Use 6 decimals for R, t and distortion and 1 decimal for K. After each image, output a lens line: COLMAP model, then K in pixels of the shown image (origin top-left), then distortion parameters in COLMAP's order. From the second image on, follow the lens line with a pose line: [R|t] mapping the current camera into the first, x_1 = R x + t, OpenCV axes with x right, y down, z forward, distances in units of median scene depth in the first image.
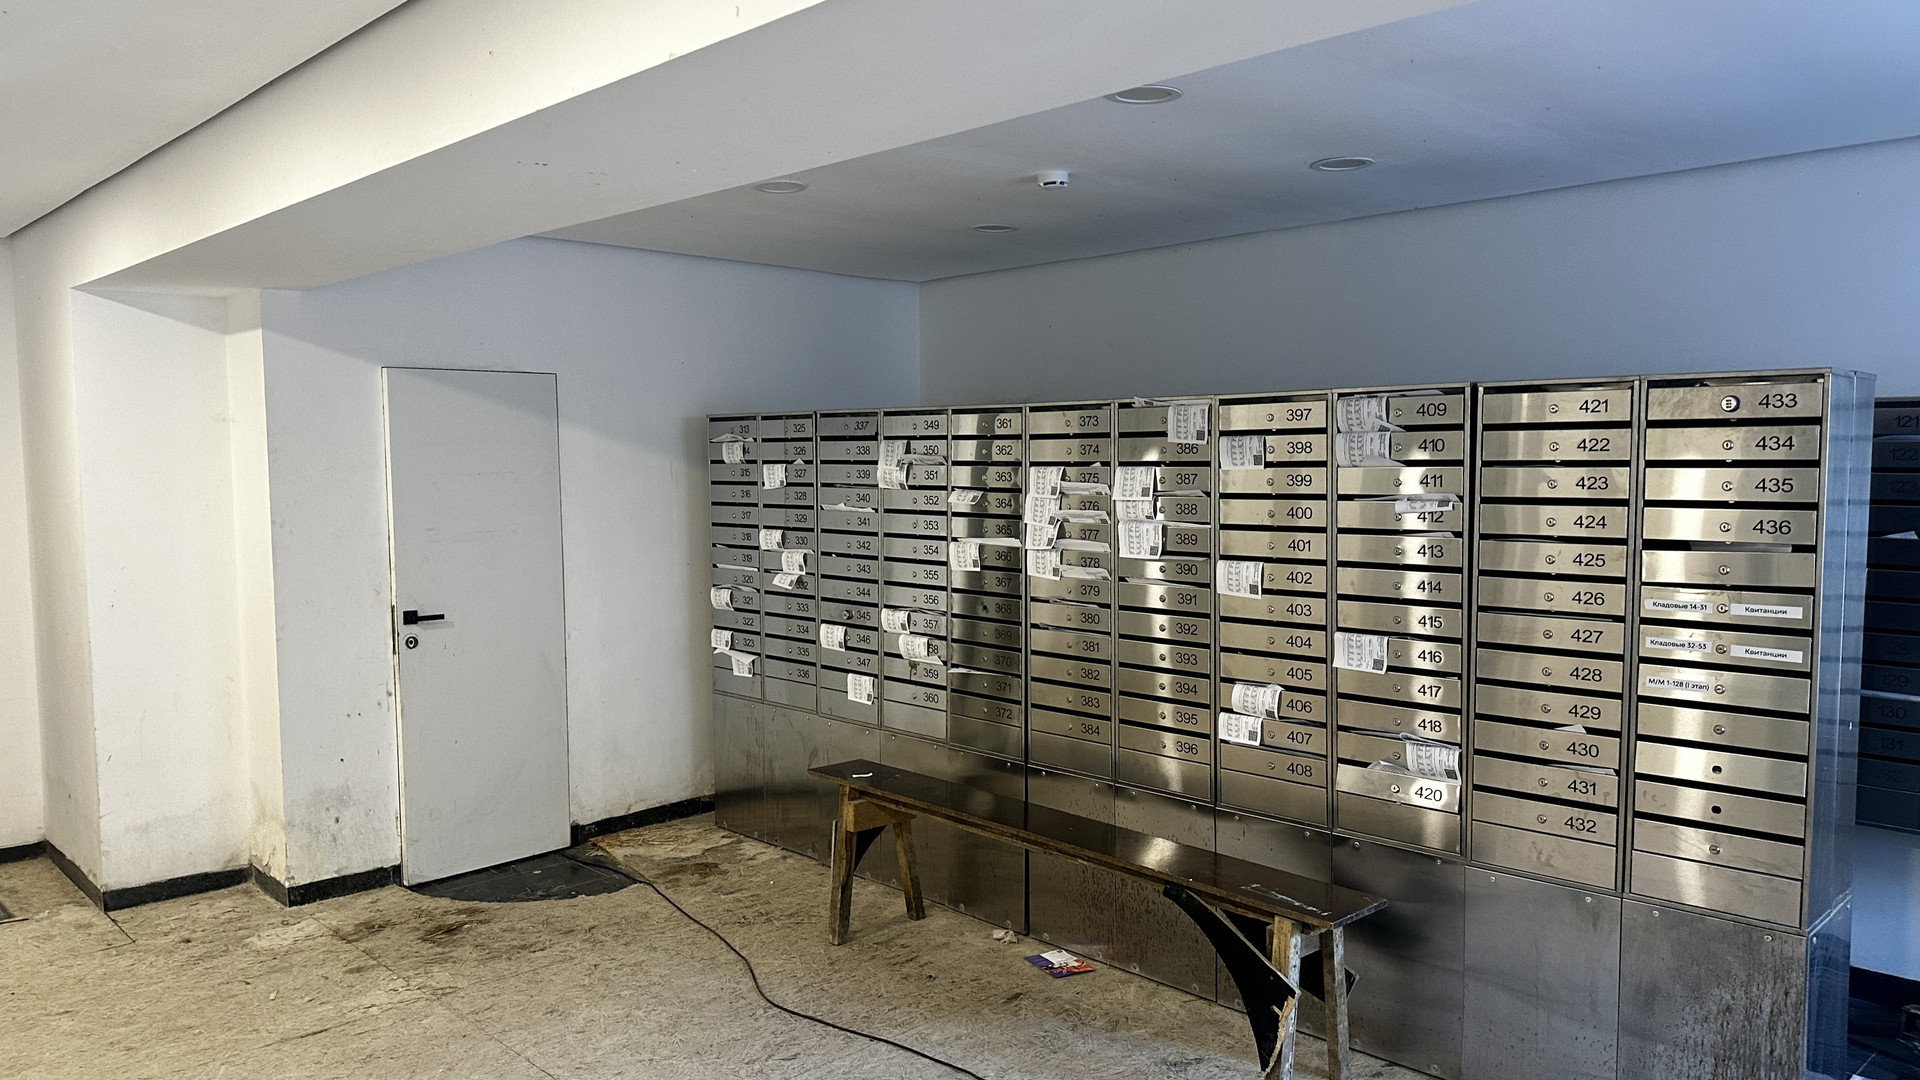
lens RADIAL K [[1345.5, 0, 971.1], [0, 1345.5, 562.5], [0, 0, 1]] dist [0.057232, -0.071046]
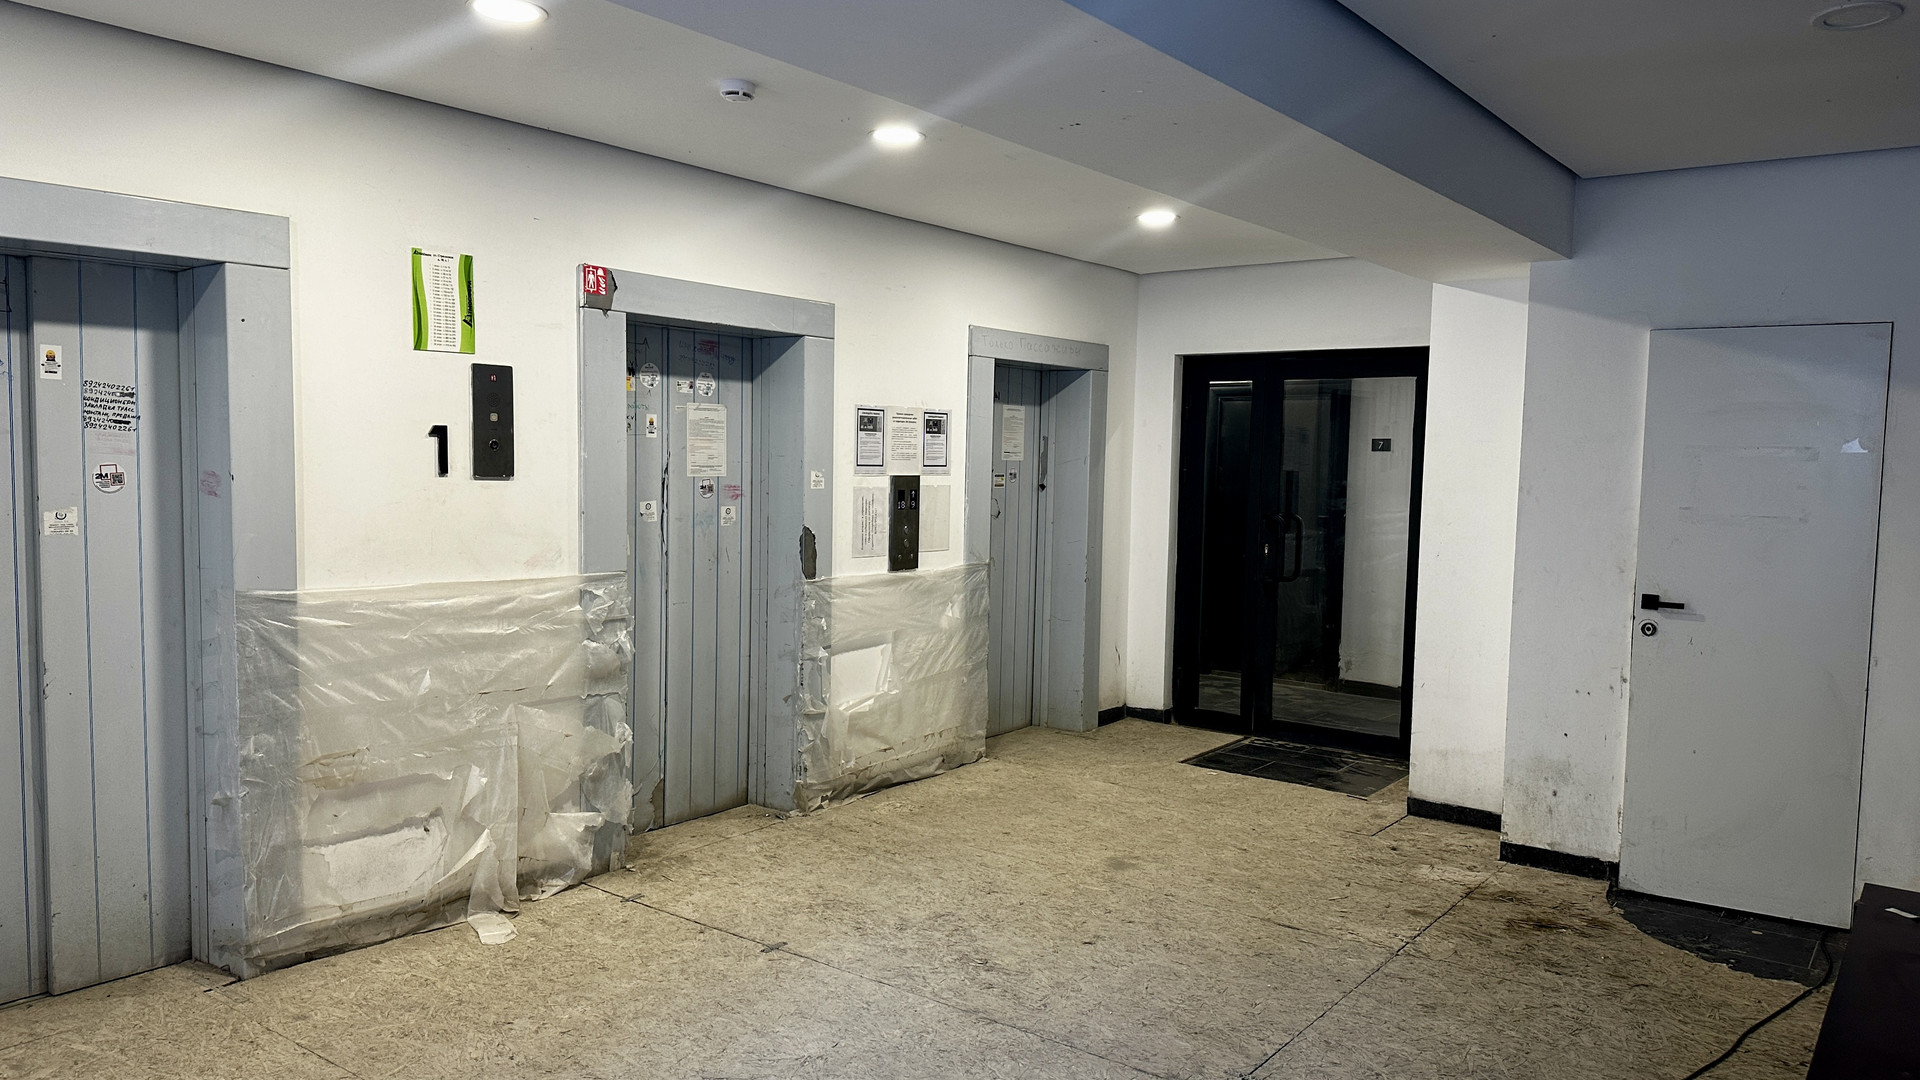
lens RADIAL K [[1345.5, 0, 971.1], [0, 1345.5, 562.5], [0, 0, 1]] dist [0.057232, -0.071046]
pose [[0.172270, 0.093650, -0.980588, 0.417117], [-0.103184, 0.991710, 0.076585, -0.009001], [0.979631, 0.087988, 0.180505, 0.393705]]
